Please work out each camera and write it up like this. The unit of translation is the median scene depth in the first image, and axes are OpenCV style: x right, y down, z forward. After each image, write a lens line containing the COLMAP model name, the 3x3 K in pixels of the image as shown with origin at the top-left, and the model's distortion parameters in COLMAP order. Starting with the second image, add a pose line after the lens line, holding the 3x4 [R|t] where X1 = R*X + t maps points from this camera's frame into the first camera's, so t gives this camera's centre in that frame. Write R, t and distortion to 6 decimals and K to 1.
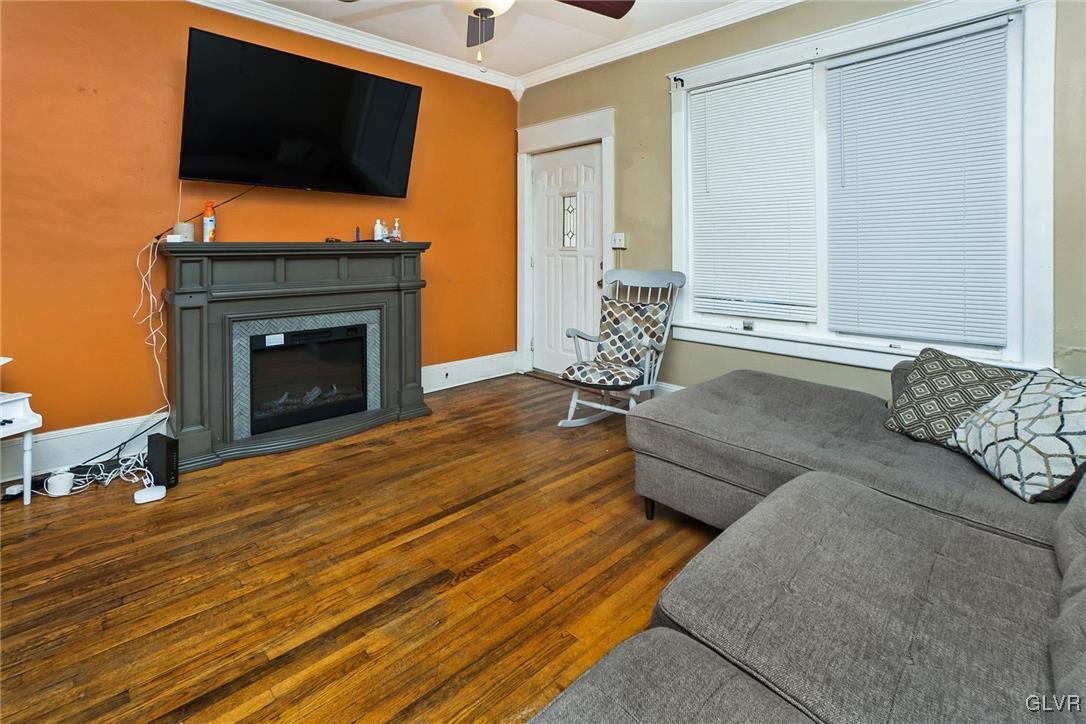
lens RADIAL K [[482.2, 0, 540.8], [0, 482.2, 352.3], [0, 0, 1]] dist [-0.038858, 0.000246]
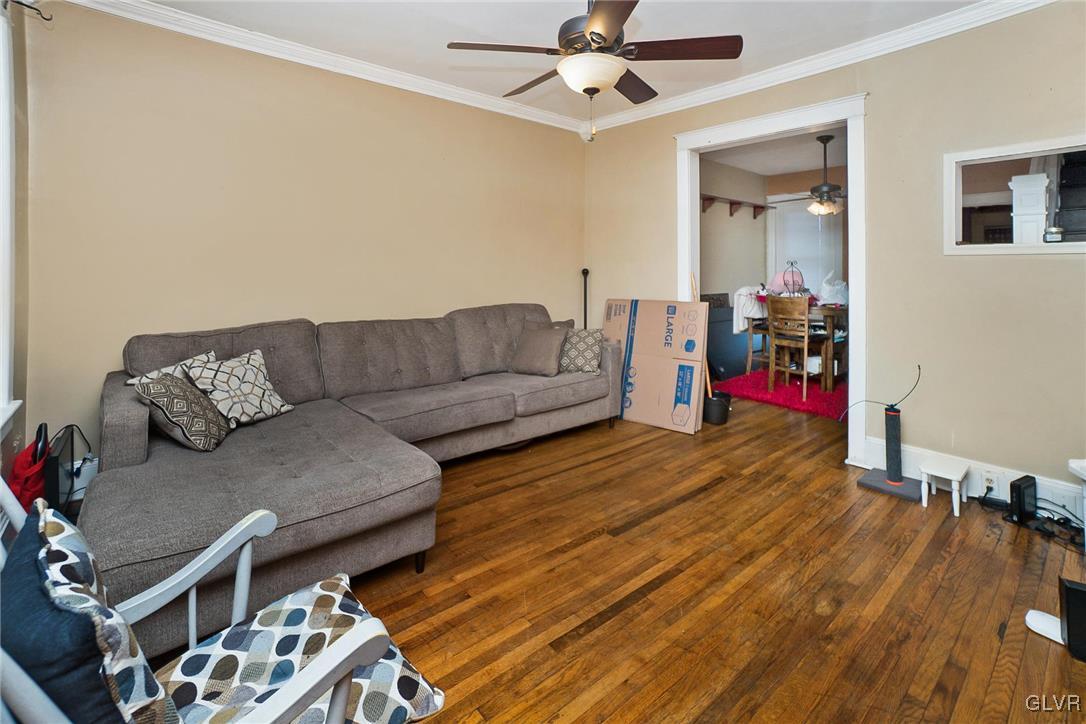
lens RADIAL K [[482.2, 0, 540.8], [0, 482.2, 352.3], [0, 0, 1]] dist [-0.038858, 0.000246]
pose [[-0.997302, -0.027956, 0.067871, -0.057097], [-0.000391, 0.926645, 0.375937, -0.372637], [-0.073402, 0.374896, -0.924156, 1.545840]]
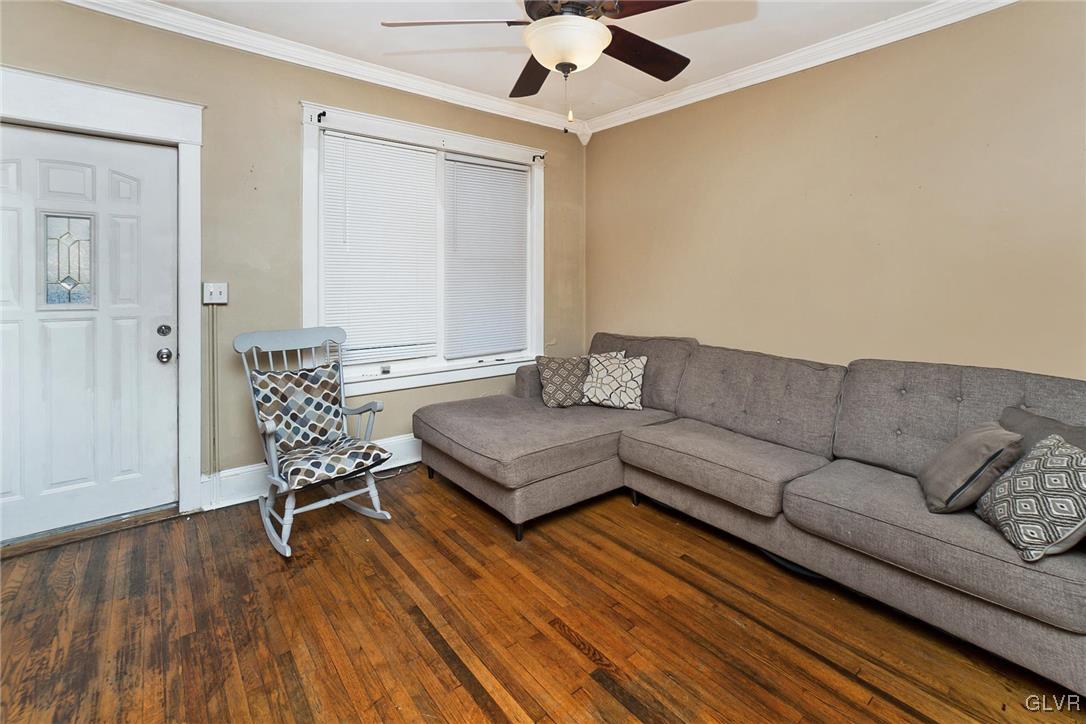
lens RADIAL K [[482.7, 0, 523.4], [0, 482.7, 384.1], [0, 0, 1]] dist [-0.030714, 0.000379]
pose [[0.114443, -0.212469, 0.970443, -0.746562], [0.200381, 0.961720, 0.186928, -0.208867], [-0.973011, 0.173066, 0.152636, 0.683305]]
